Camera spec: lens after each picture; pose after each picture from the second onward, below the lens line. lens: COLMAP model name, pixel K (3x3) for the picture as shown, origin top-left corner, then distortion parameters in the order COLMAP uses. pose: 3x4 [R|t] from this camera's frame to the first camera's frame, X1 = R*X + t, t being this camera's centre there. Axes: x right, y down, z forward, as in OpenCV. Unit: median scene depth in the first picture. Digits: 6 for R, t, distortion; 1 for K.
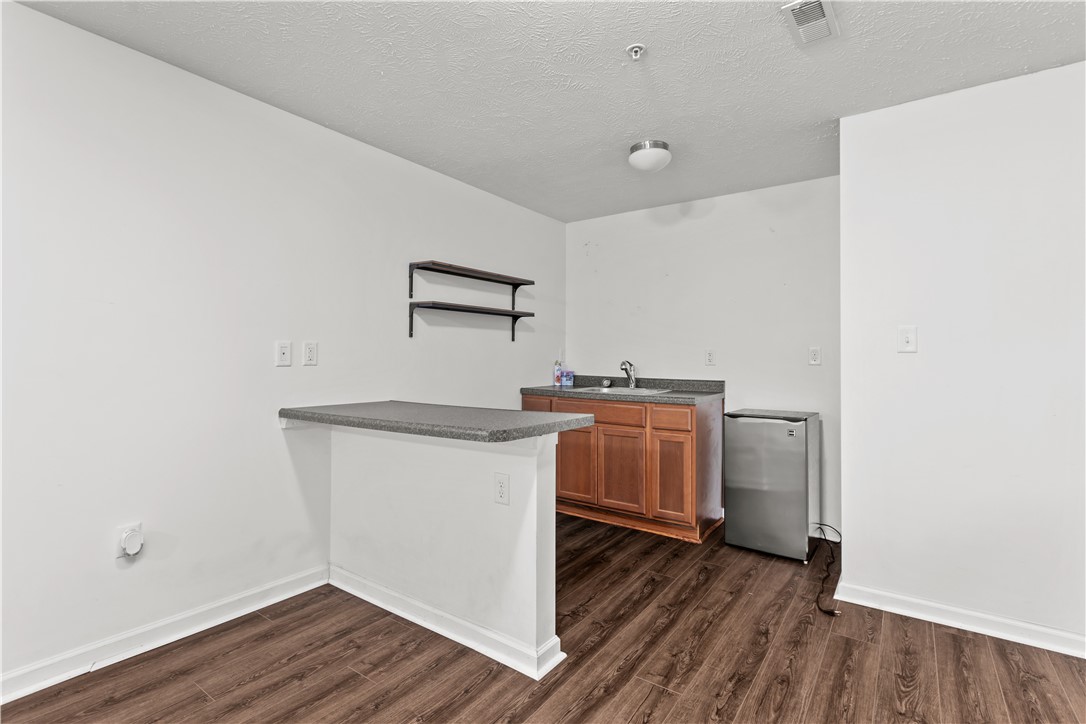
lens RADIAL K [[494.5, 0, 545.9], [0, 494.5, 356.4], [0, 0, 1]] dist [0.002175, 0.000844]
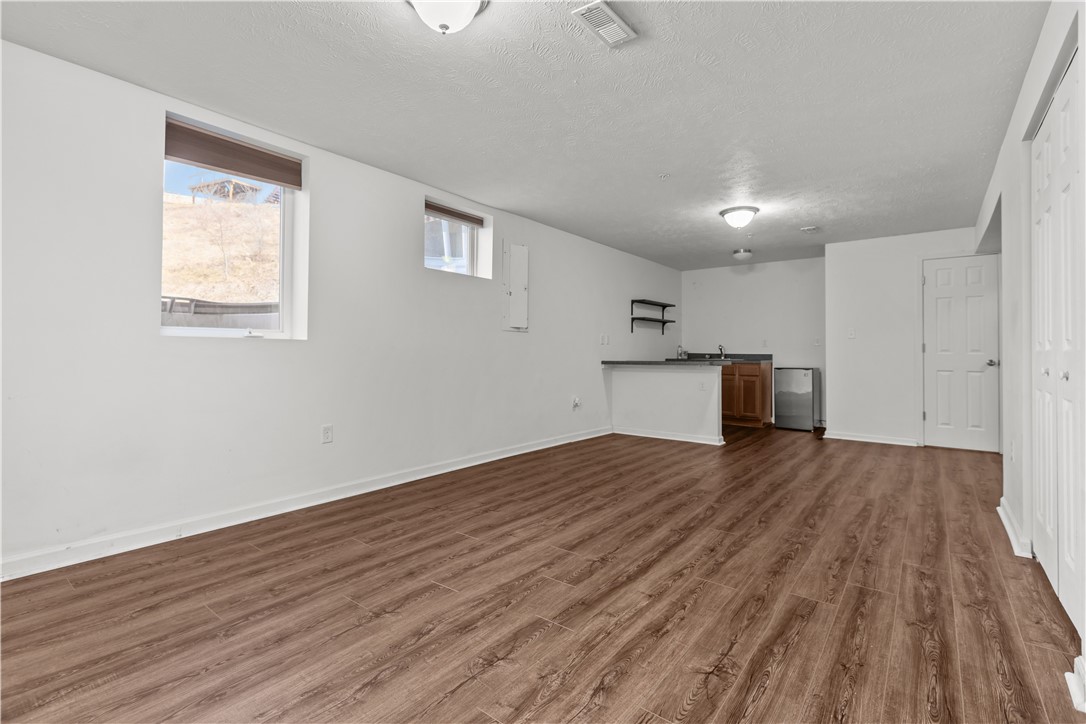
lens RADIAL K [[494.5, 0, 545.9], [0, 494.5, 356.4], [0, 0, 1]] dist [0.002175, 0.000844]
pose [[0.999422, -0.003086, -0.033865, -0.517402], [0.003218, 0.999987, 0.003838, 0.050287], [0.033853, -0.003945, 0.999419, -1.099402]]
